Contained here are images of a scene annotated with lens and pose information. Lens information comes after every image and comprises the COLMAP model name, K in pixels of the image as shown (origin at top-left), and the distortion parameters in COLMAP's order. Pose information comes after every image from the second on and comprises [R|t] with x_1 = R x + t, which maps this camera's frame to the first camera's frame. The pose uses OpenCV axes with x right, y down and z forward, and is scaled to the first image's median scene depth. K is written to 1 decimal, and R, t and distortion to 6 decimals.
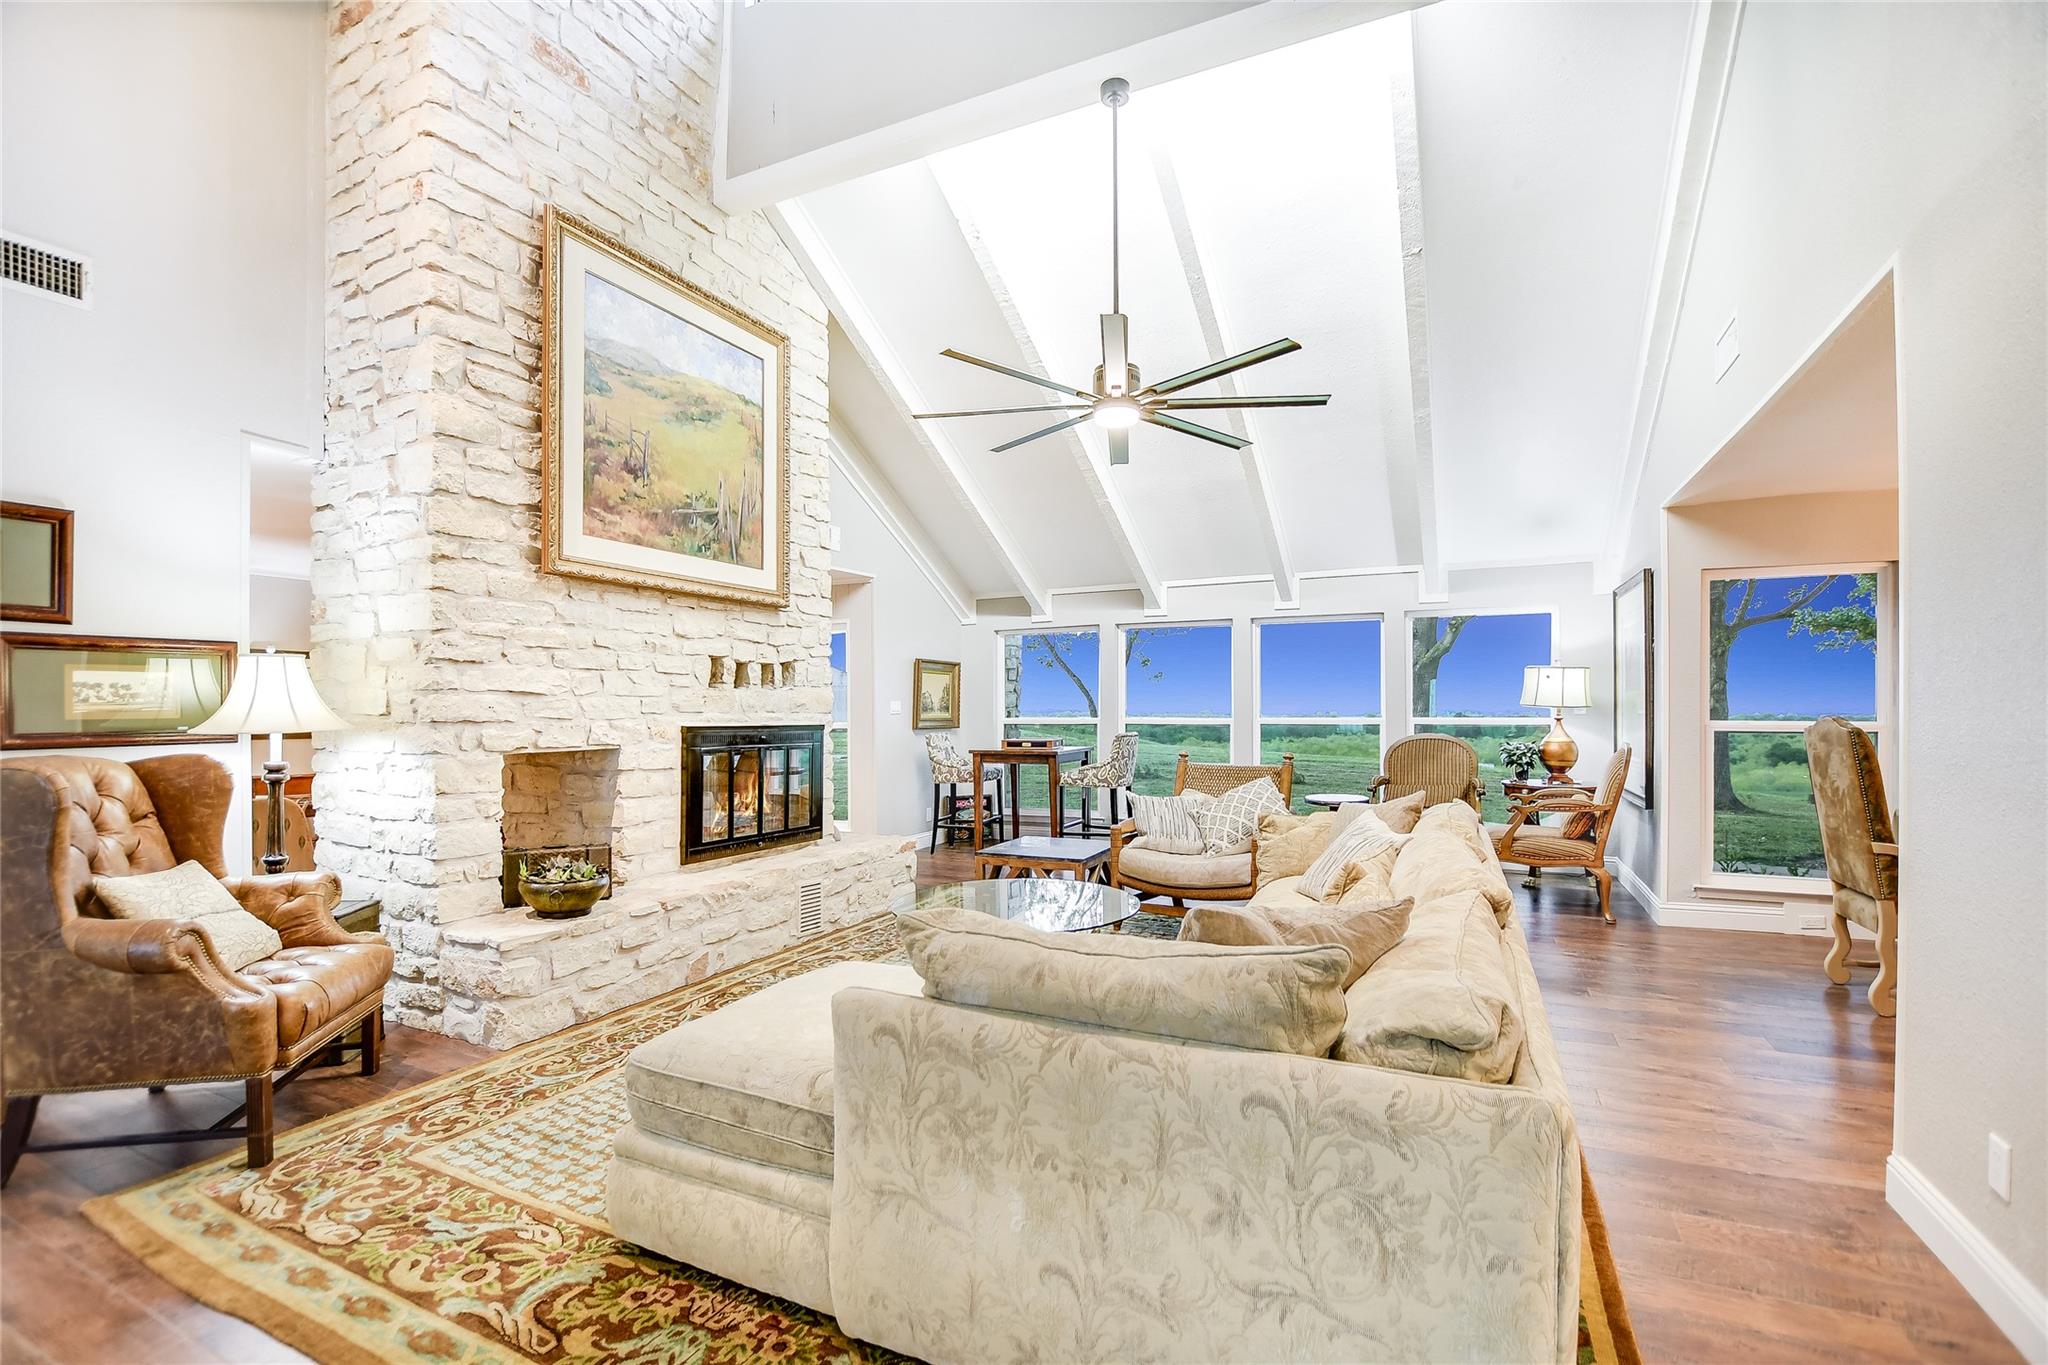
lens RADIAL K [[896.8, 0, 1029.5], [0, 896.8, 713.6], [0, 0, 1]] dist [-0.028543, 0.000777]
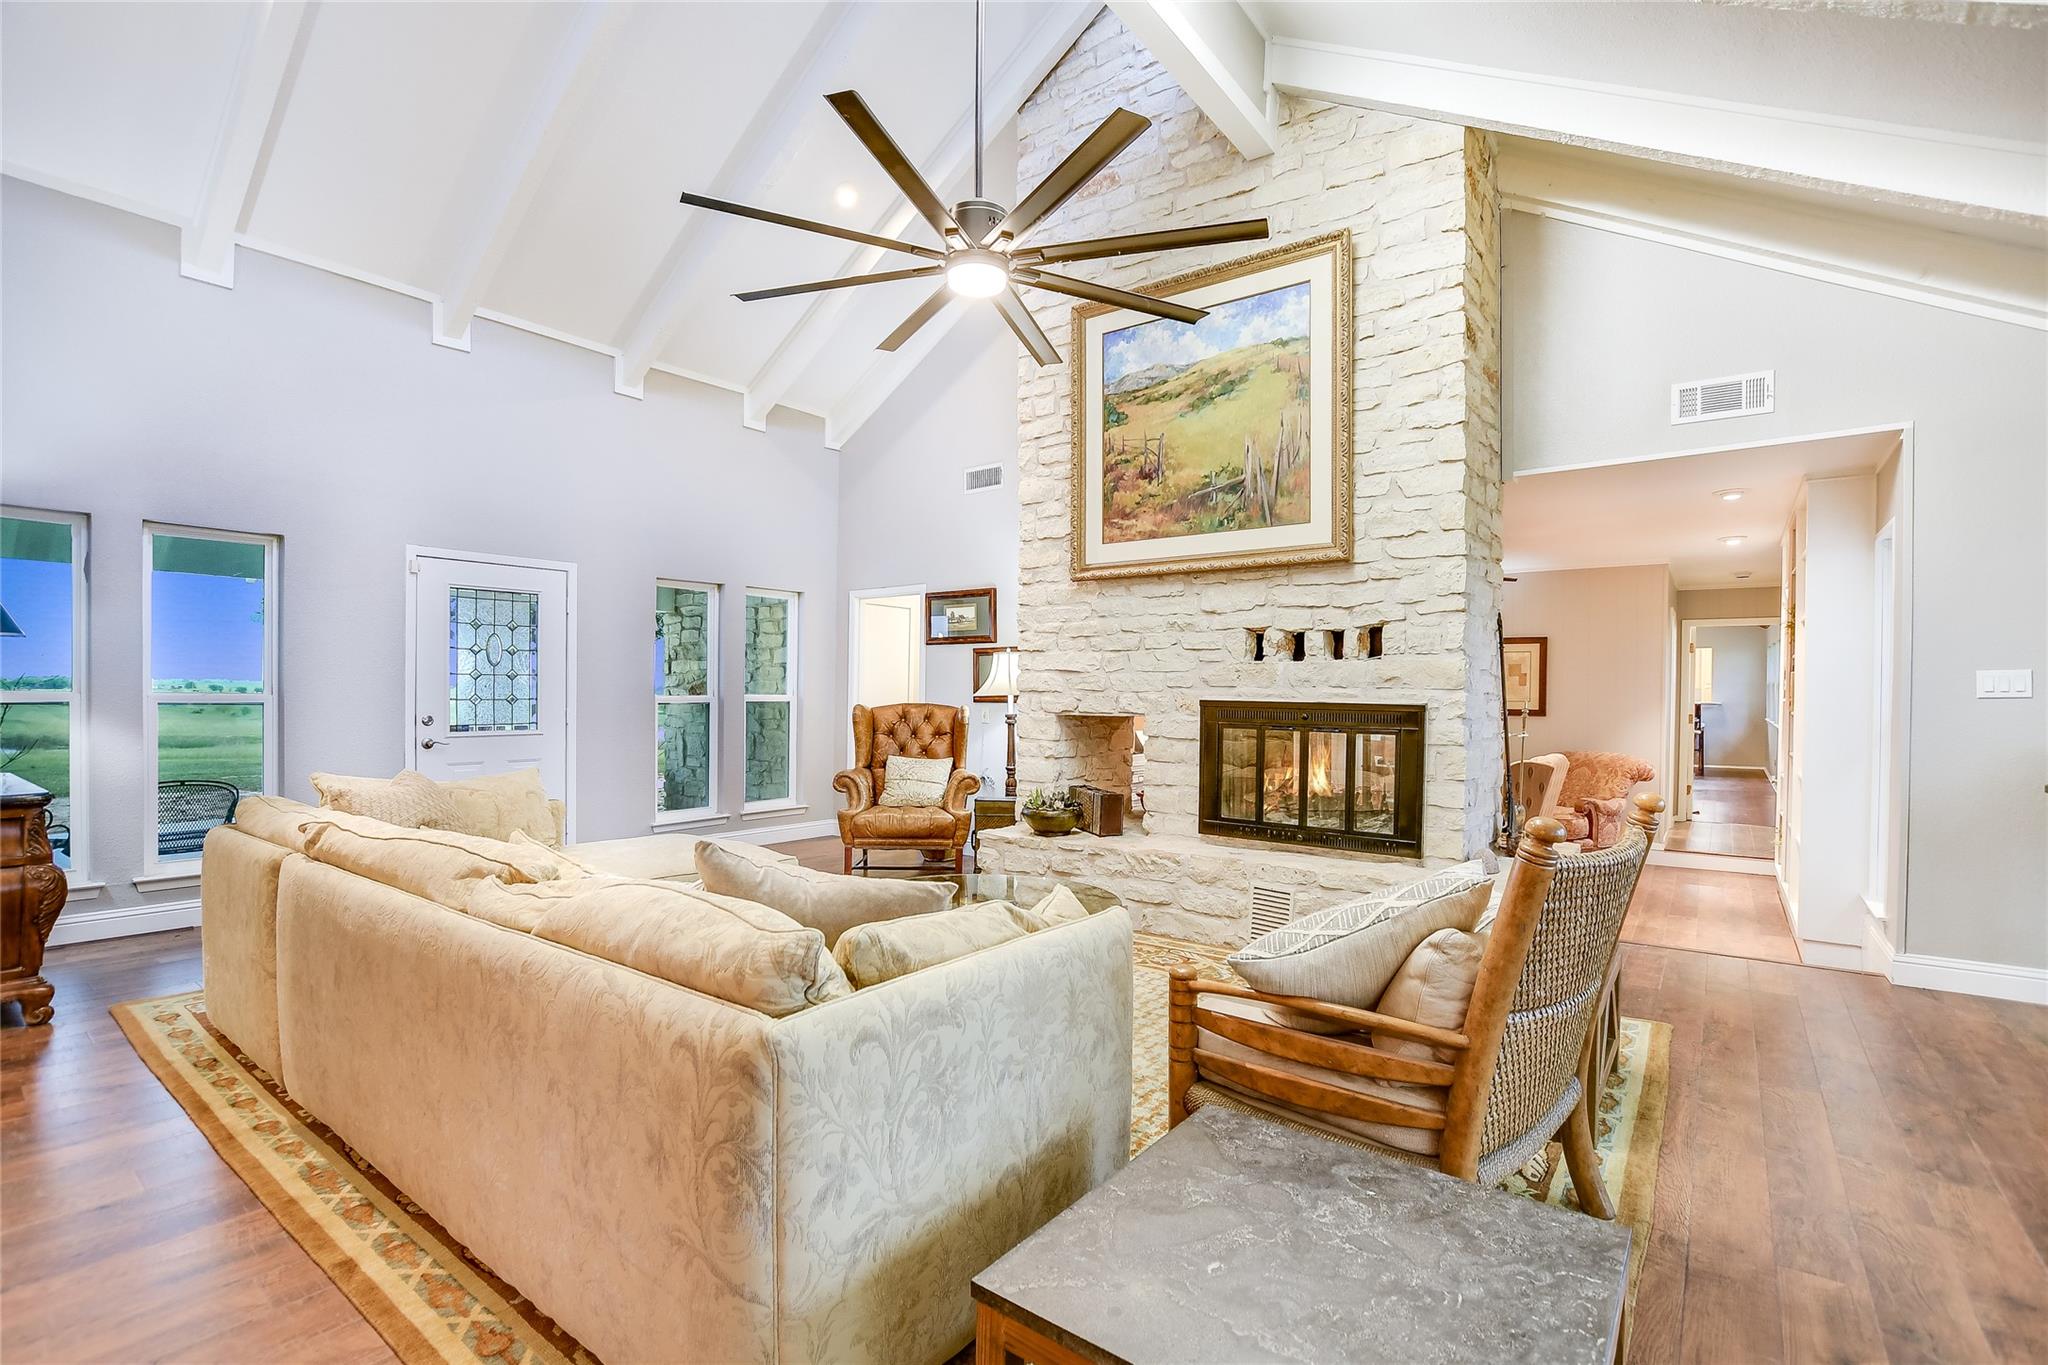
lens RADIAL K [[941.0, 0, 1023.9], [0, 941.0, 697.1], [0, 0, 1]] dist [-0.022199, 0.000092]
pose [[-0.209013, 0.004001, -0.977905, 0.776964], [-0.014357, 0.999871, 0.007159, 0.006644], [0.977807, 0.015536, -0.208929, 1.104943]]
